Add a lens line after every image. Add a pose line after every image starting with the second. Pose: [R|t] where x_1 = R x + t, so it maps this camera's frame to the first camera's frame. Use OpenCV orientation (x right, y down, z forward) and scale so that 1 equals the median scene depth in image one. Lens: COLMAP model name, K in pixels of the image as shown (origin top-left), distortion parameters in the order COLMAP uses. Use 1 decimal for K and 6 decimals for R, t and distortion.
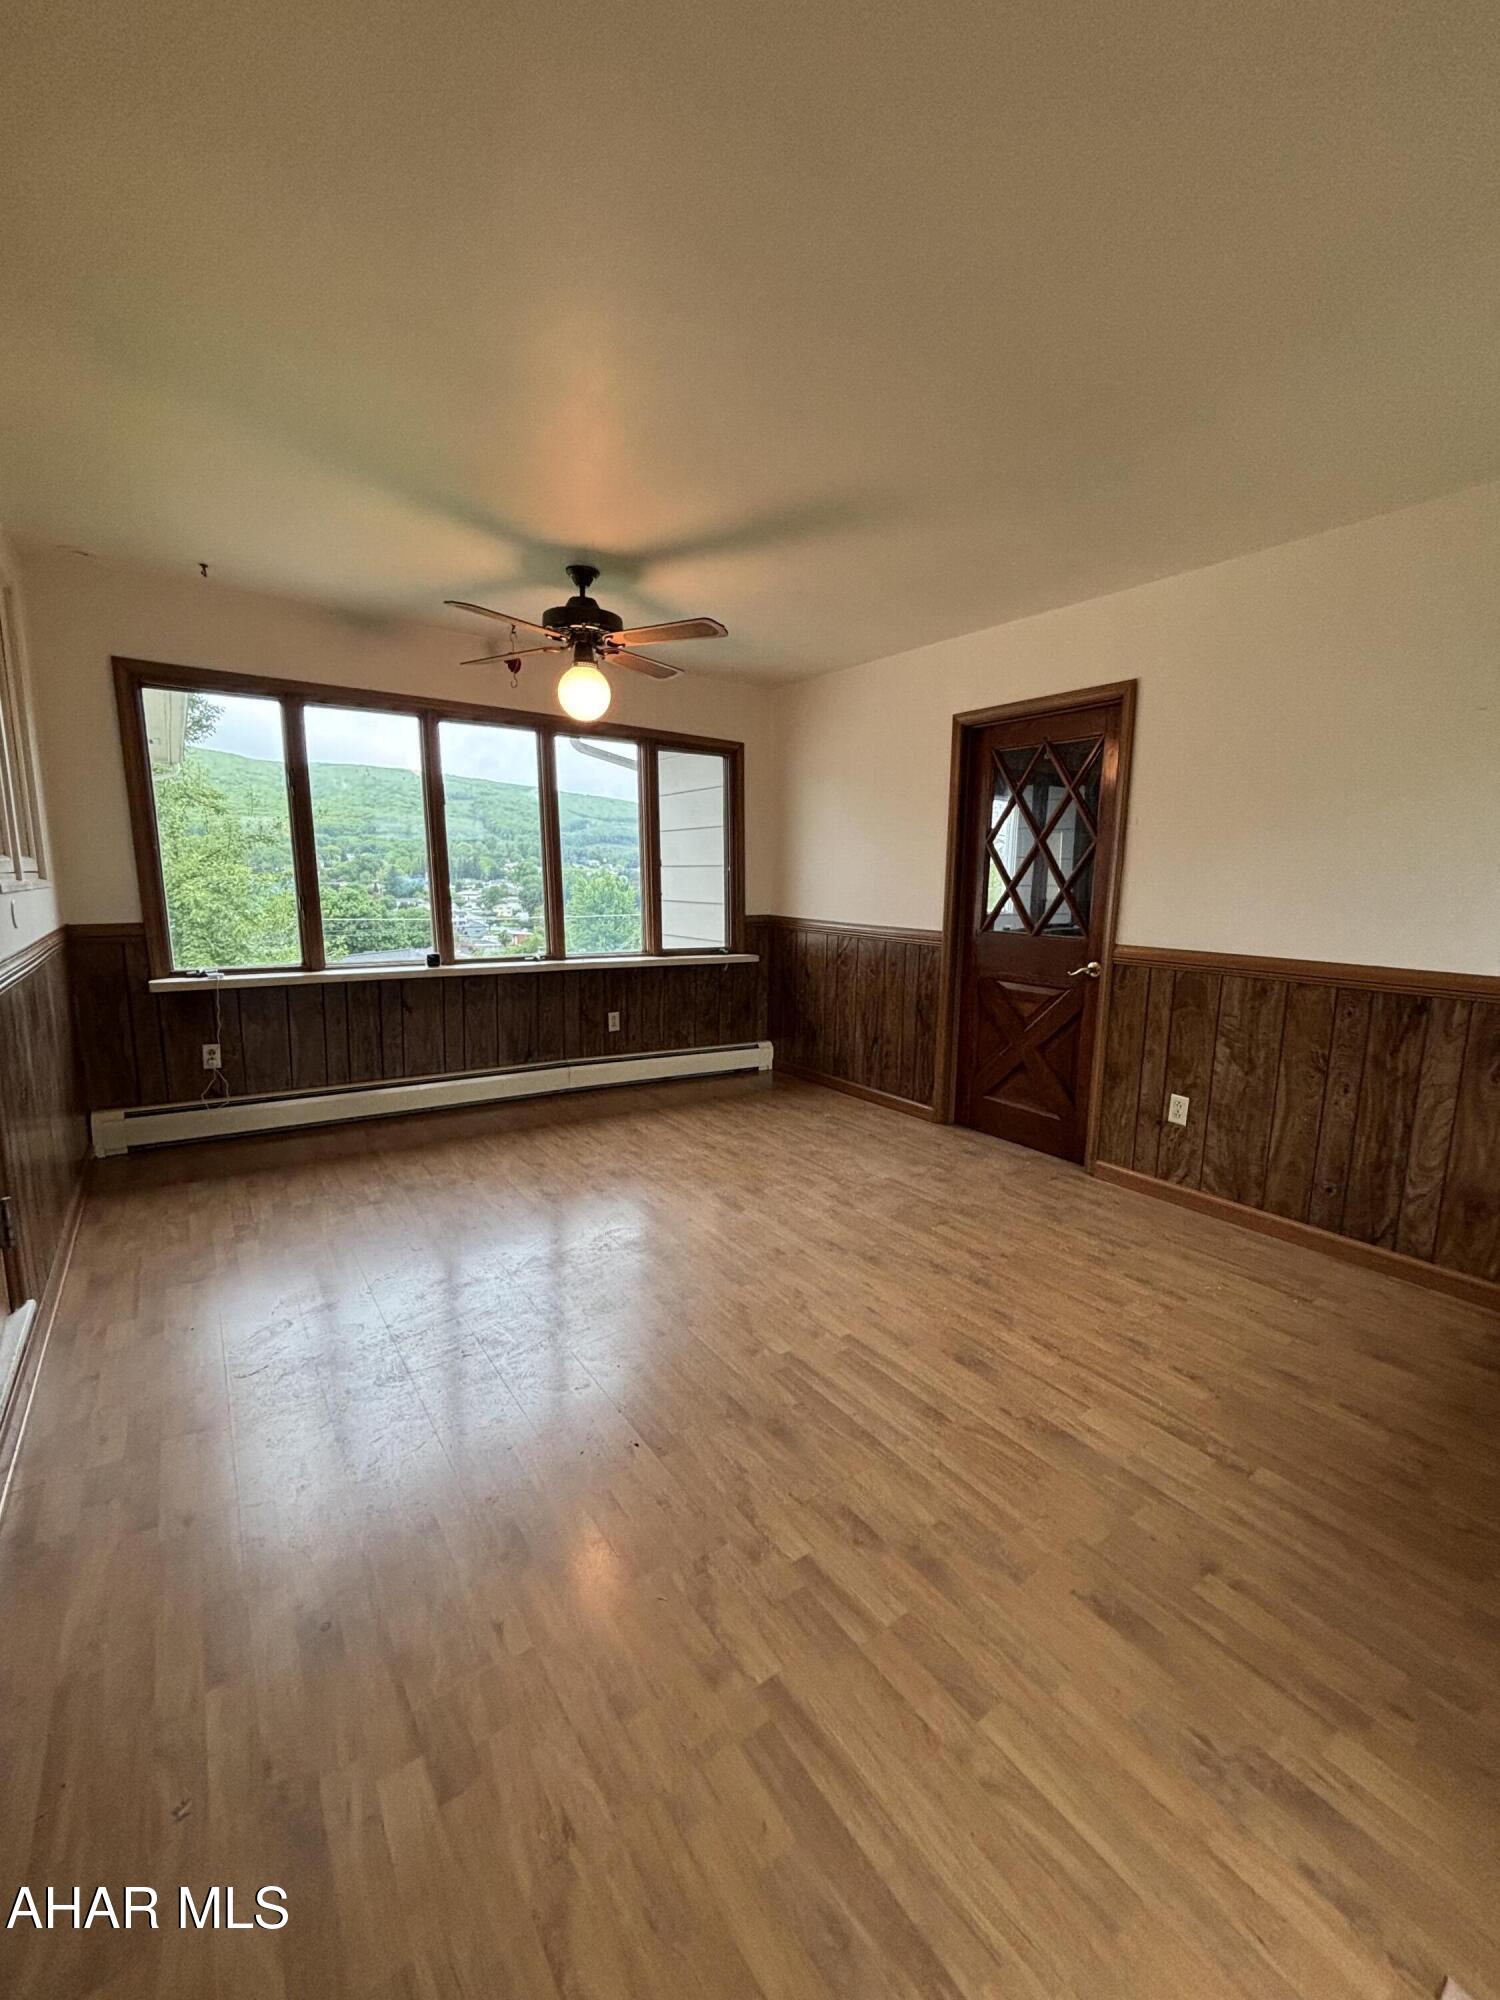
lens RADIAL K [[807.7, 0, 750.5], [0, 807.7, 1001.8], [0, 0, 1]] dist [0.012615, -0.006565]
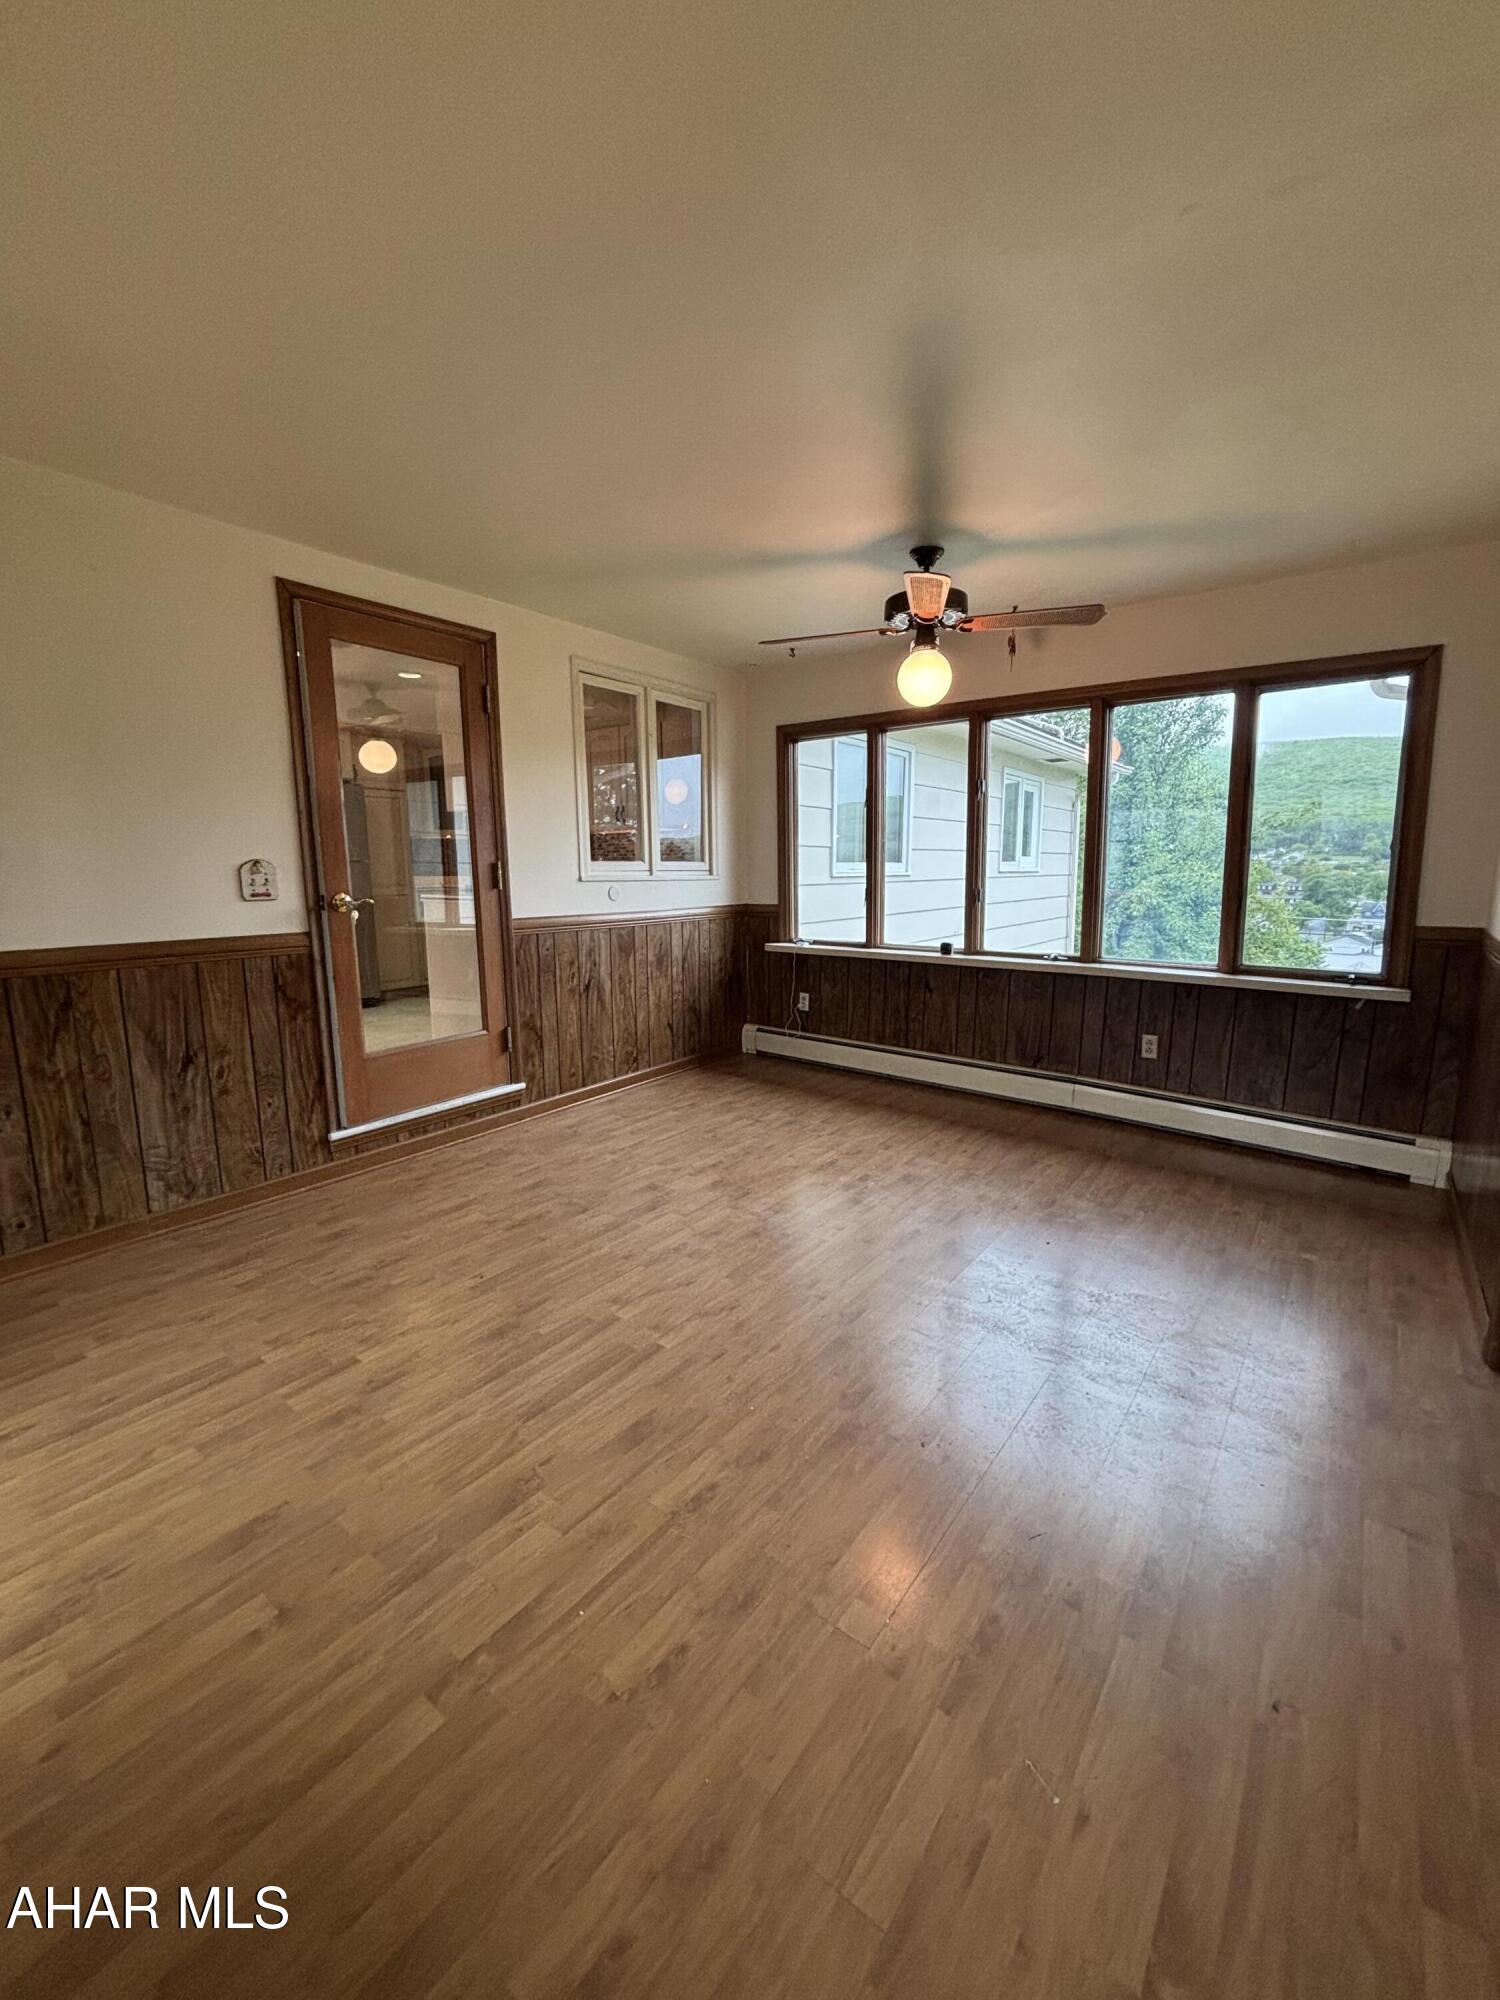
lens RADIAL K [[808.7, 0, 747.2], [0, 808.7, 994.6], [0, 0, 1]] dist [0.018846, -0.005894]
pose [[0.300232, 0.133067, -0.944539, 0.651841], [-0.138712, 0.985786, 0.094787, -0.066395], [0.943727, 0.102561, 0.314422, 0.490232]]
